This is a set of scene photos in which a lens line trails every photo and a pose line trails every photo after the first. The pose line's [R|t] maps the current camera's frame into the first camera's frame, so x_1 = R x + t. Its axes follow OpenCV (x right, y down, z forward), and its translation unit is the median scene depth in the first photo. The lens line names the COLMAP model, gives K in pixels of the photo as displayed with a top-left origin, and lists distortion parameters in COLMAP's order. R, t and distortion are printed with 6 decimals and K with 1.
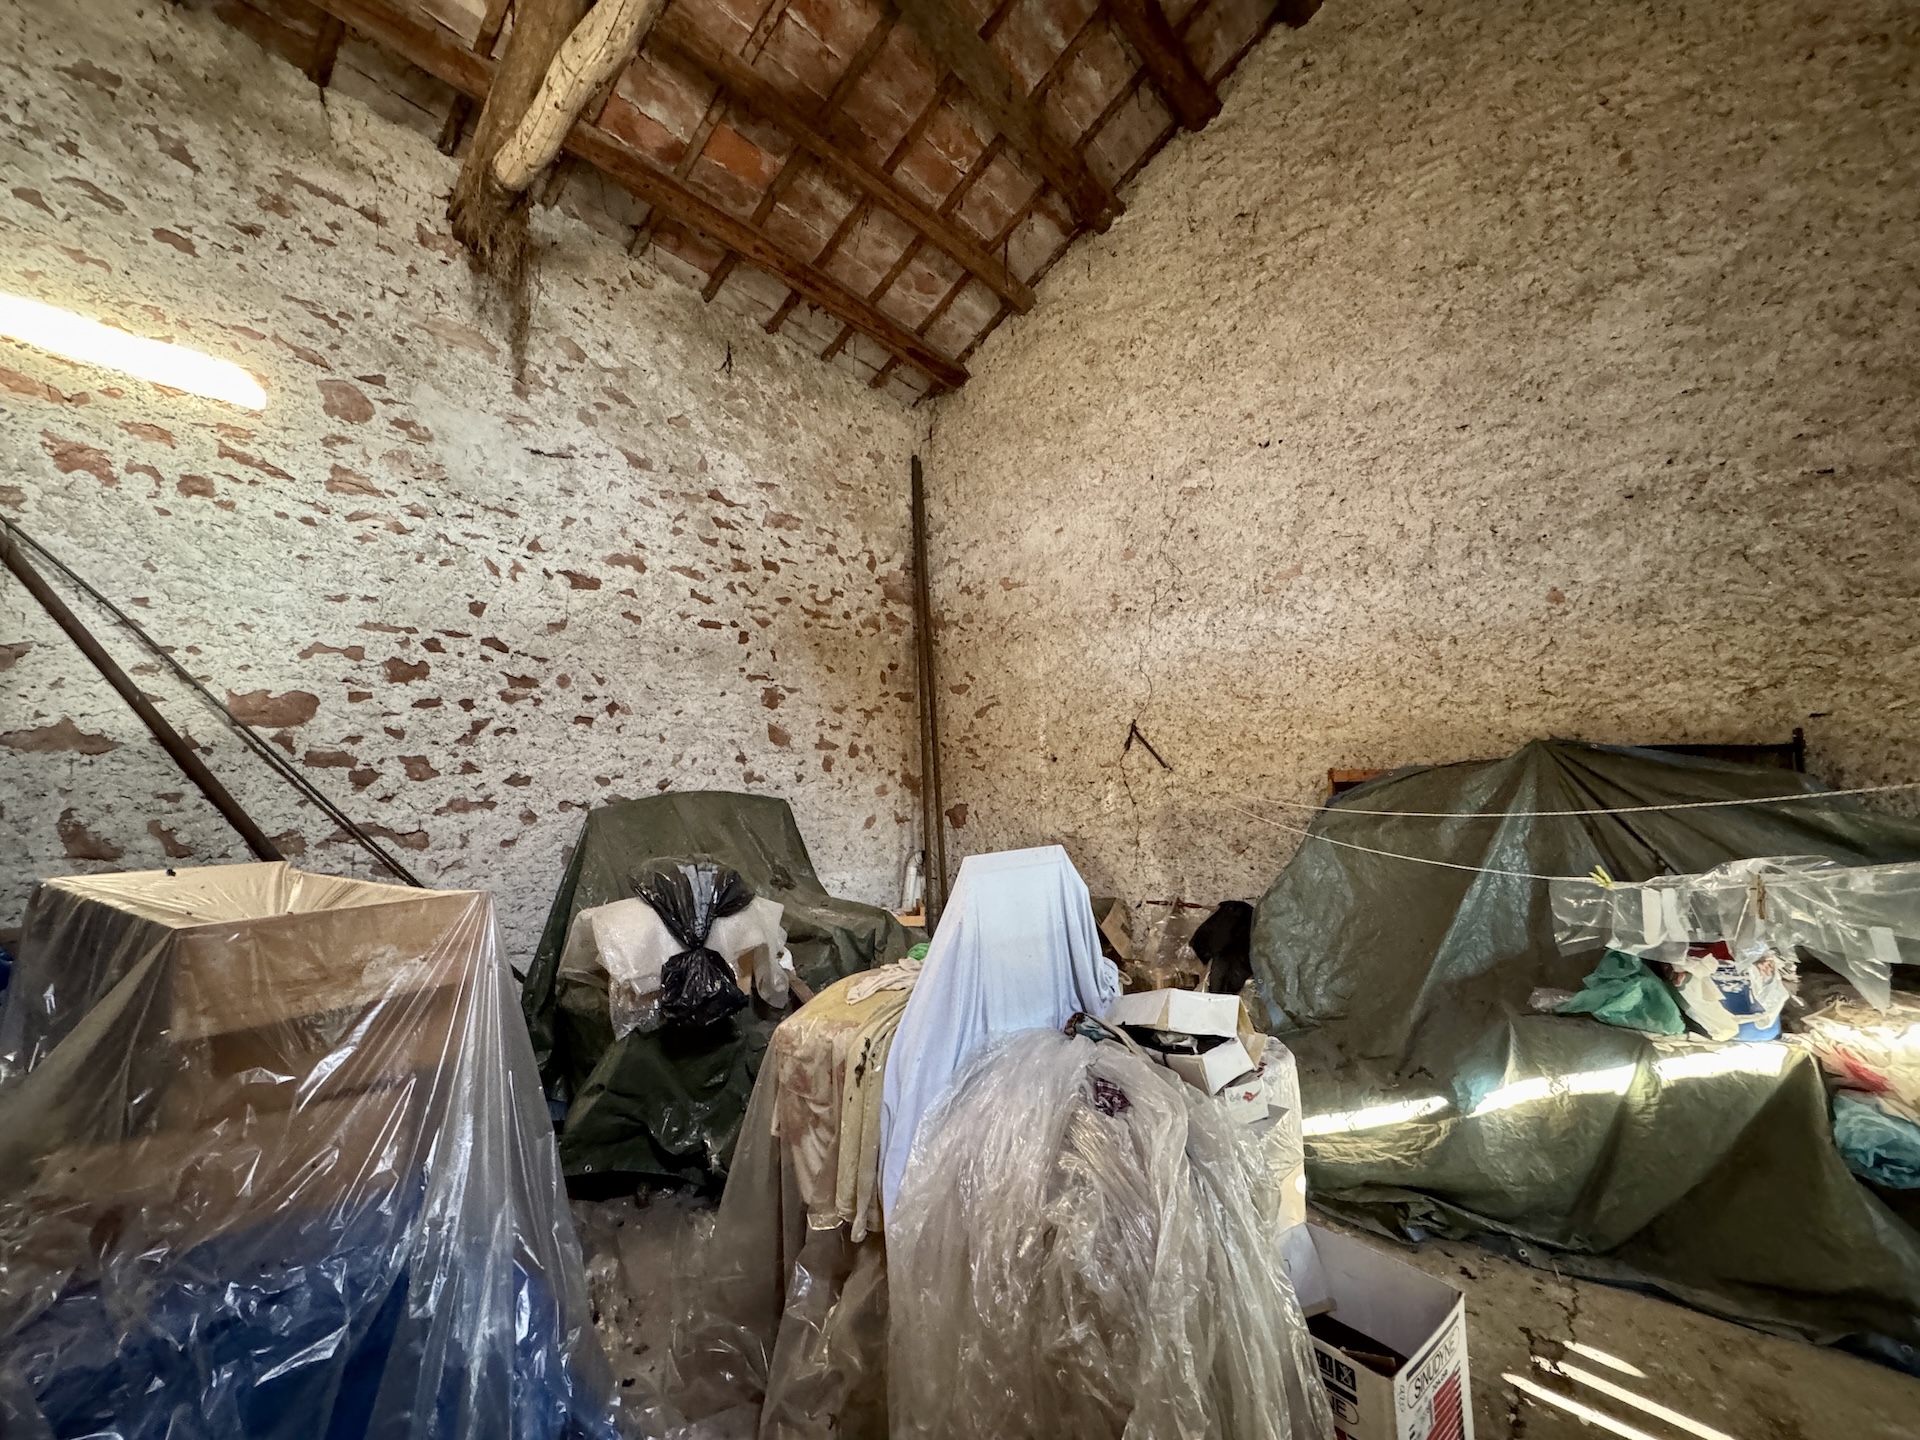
lens RADIAL K [[760.8, 0, 961.8], [0, 760.8, 714.9], [0, 0, 1]] dist [-0.002711, 0.000276]
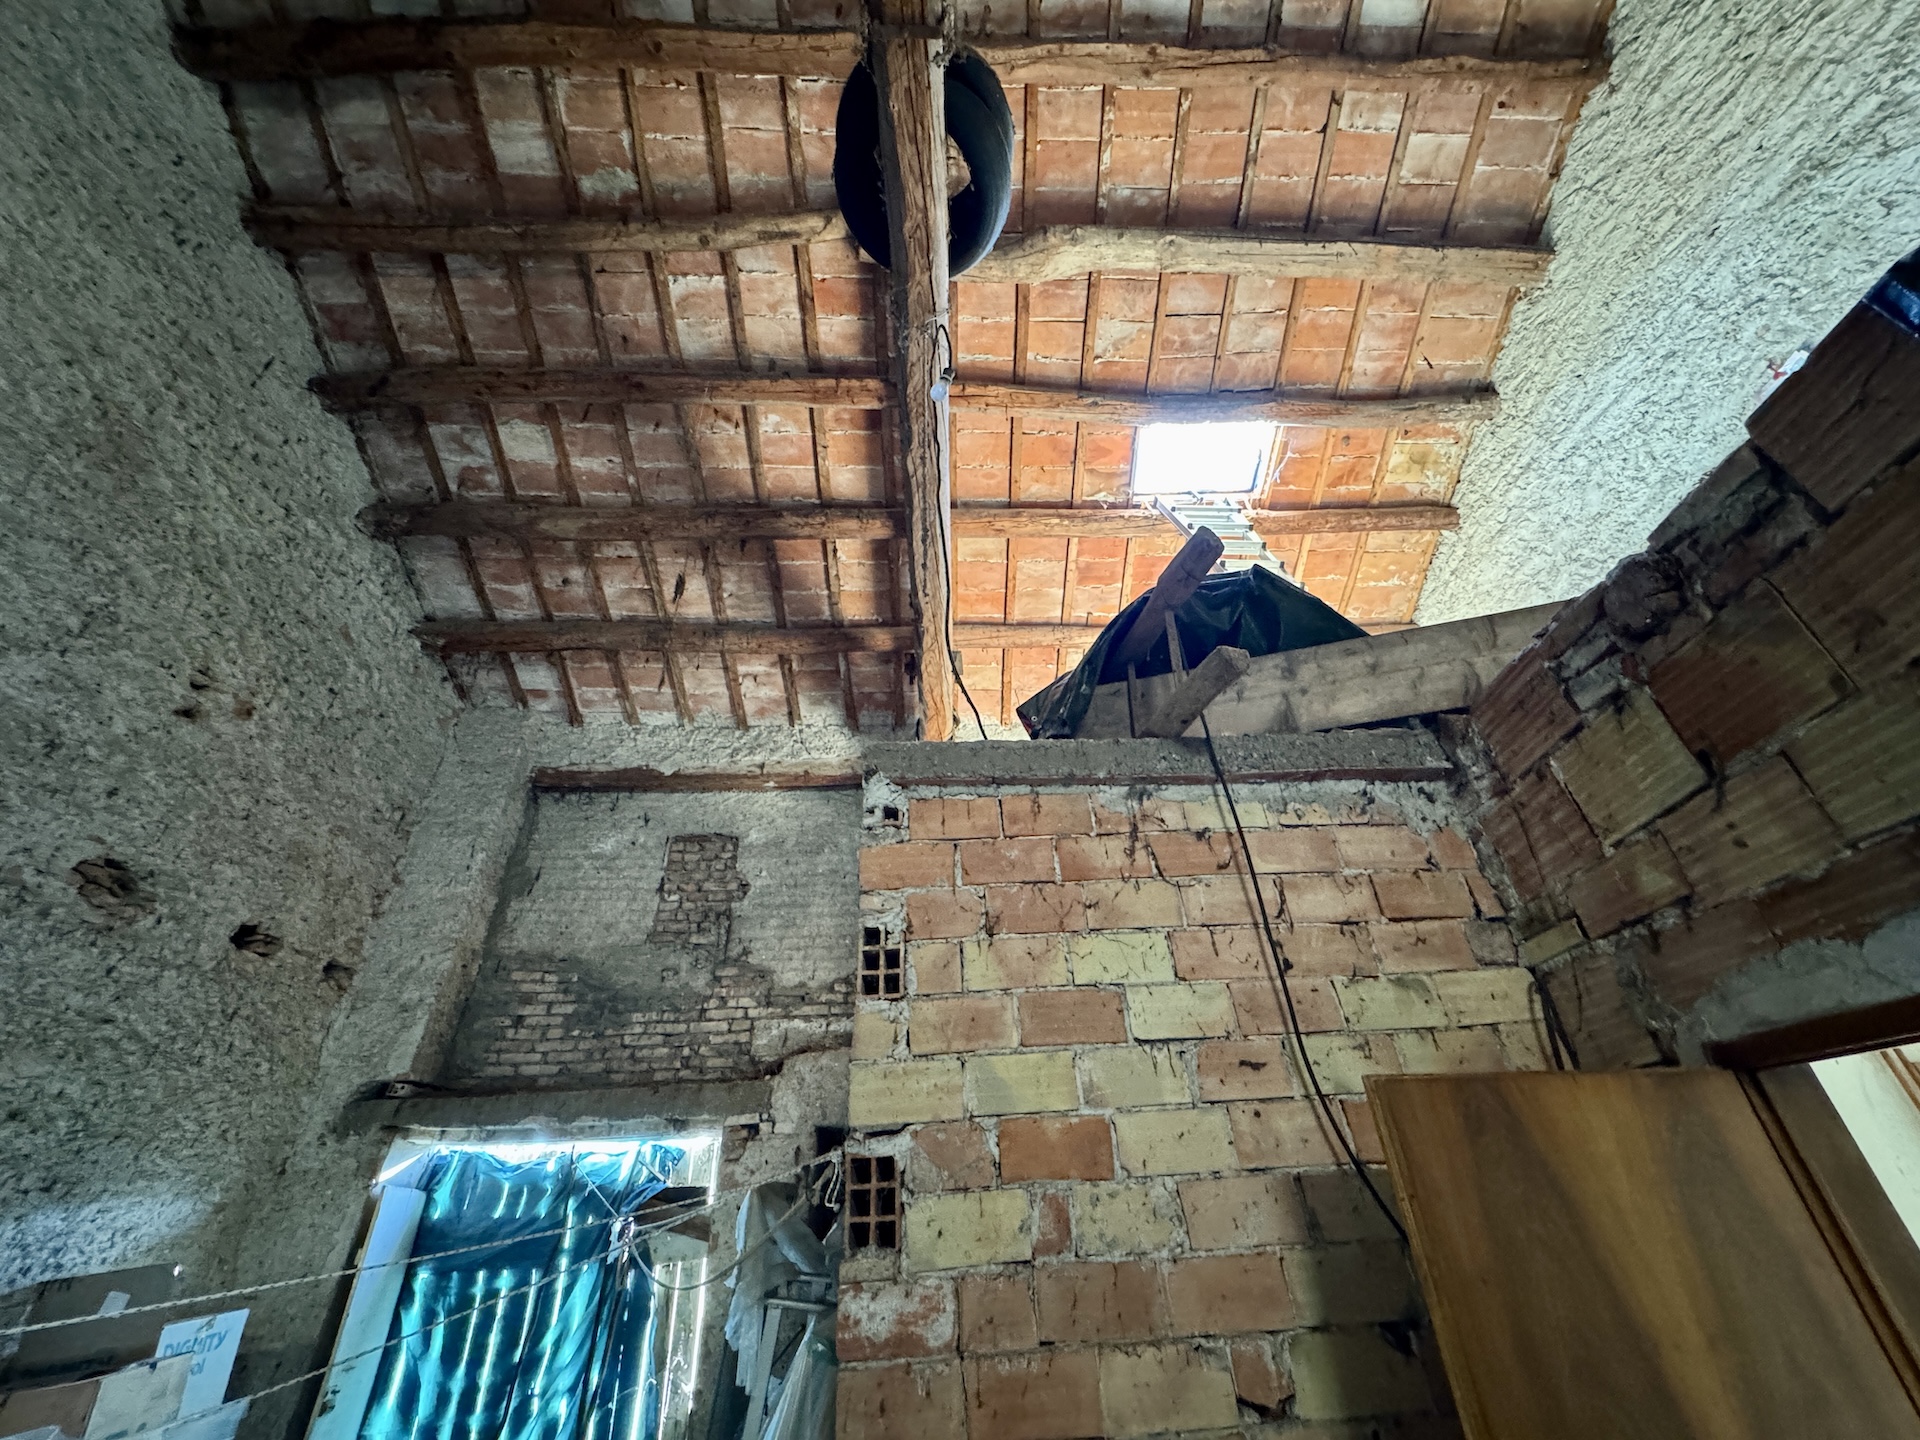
lens RADIAL K [[760.8, 0, 961.8], [0, 760.8, 714.6], [0, 0, 1]] dist [-0.002711, 0.000276]
pose [[-0.664847, 0.434428, 0.607660, -0.021573], [-0.039344, 0.791995, -0.609259, 0.021719], [-0.745942, -0.428972, -0.509464, 0.333505]]
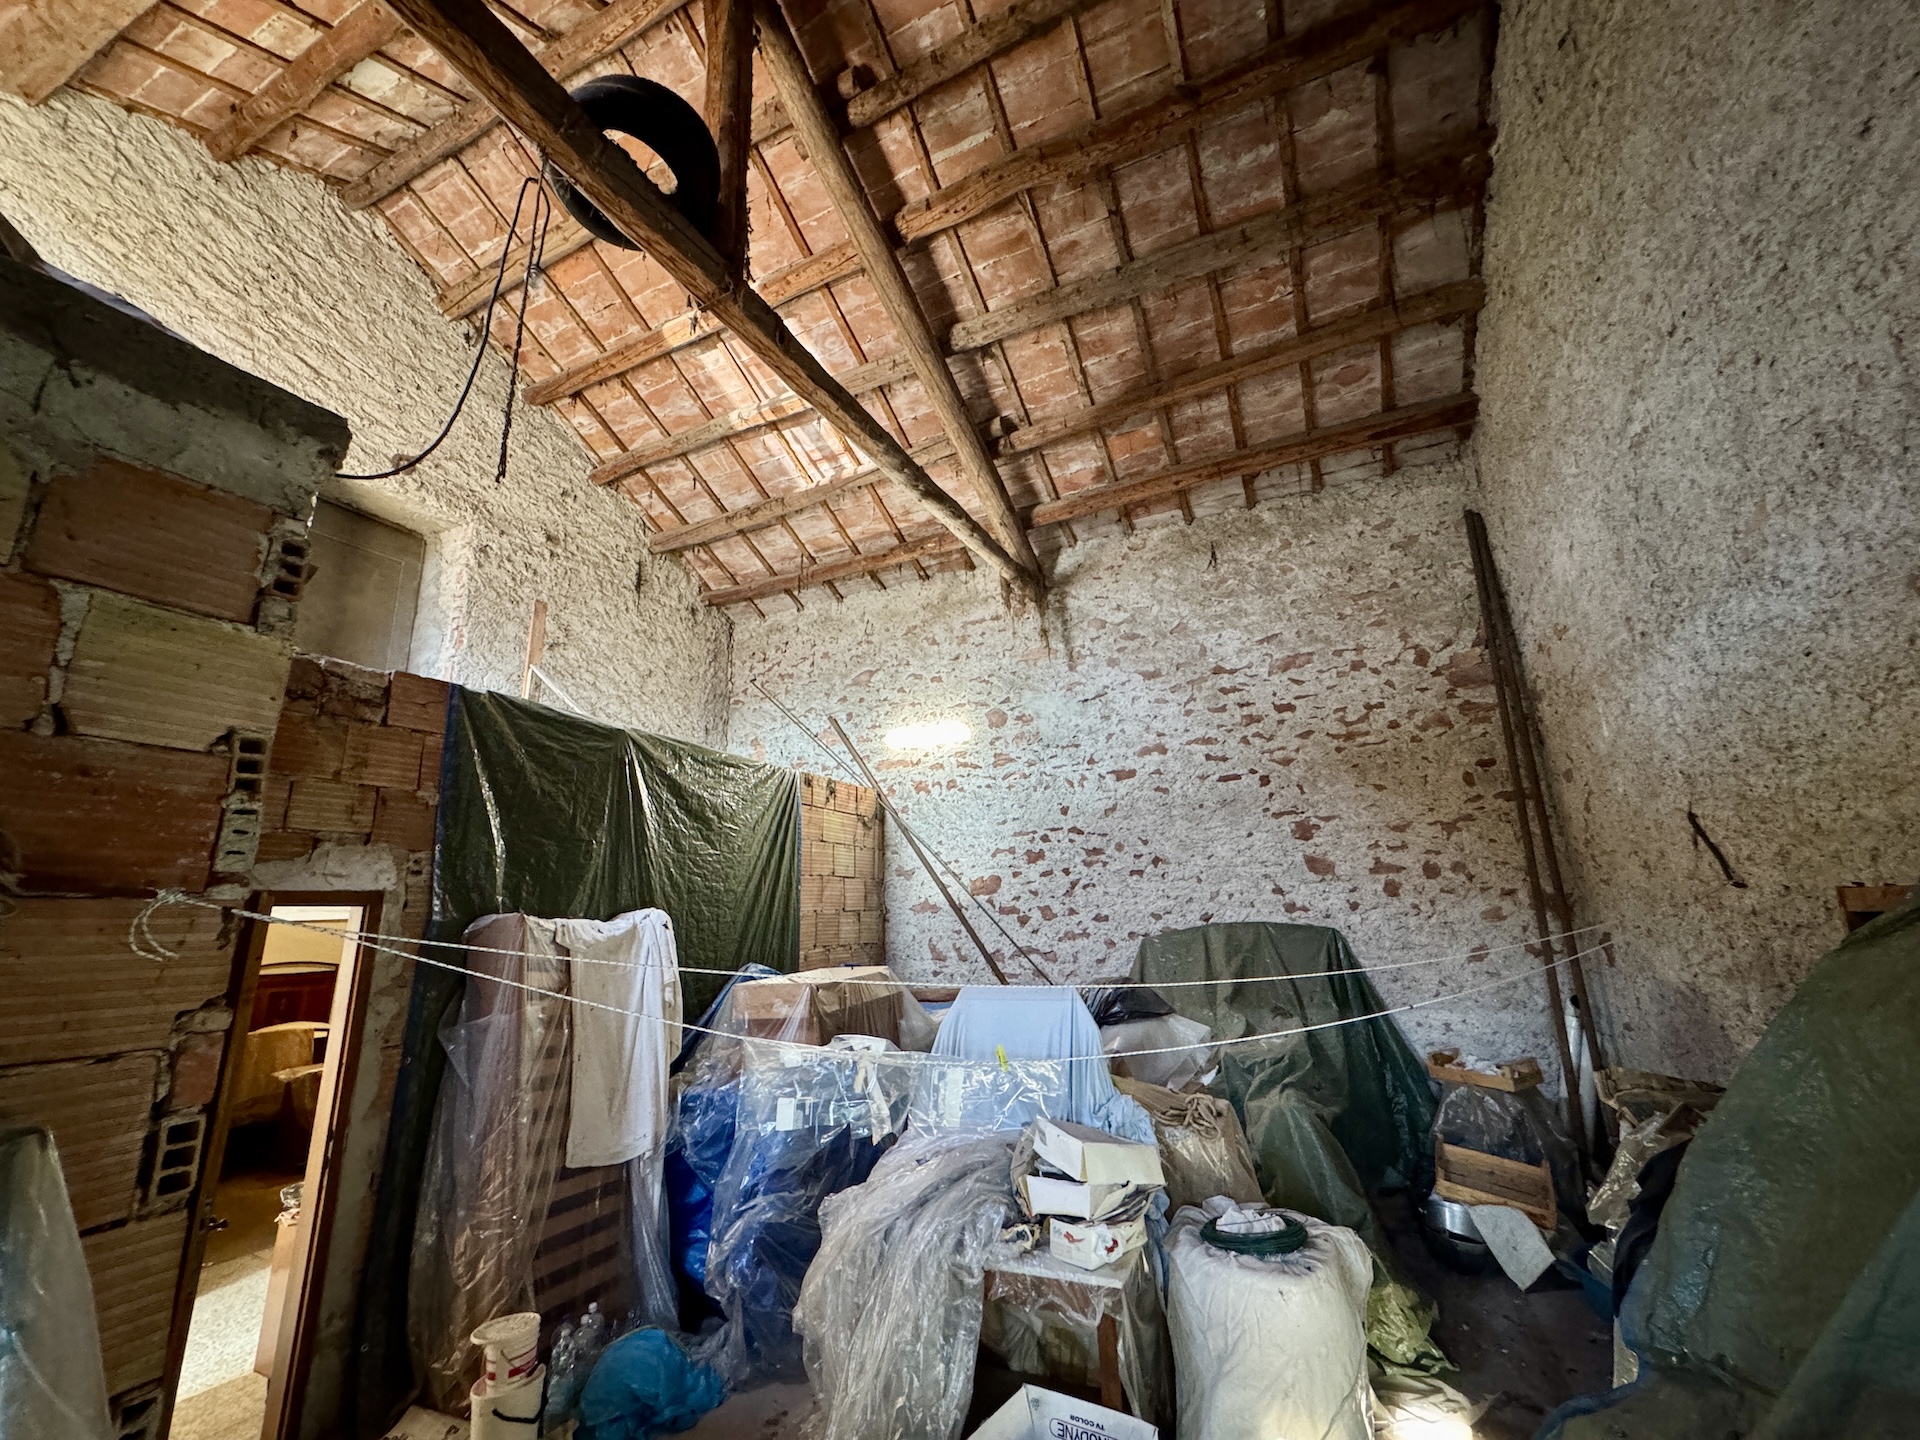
lens RADIAL K [[760.8, 0, 960.5], [0, 760.8, 714.3], [0, 0, 1]] dist [-0.002711, 0.000276]
pose [[0.266712, -0.253526, -0.929833, 0.776115], [0.128151, 0.965543, -0.226504, 0.001003], [0.955218, -0.058748, 0.290011, 0.289565]]
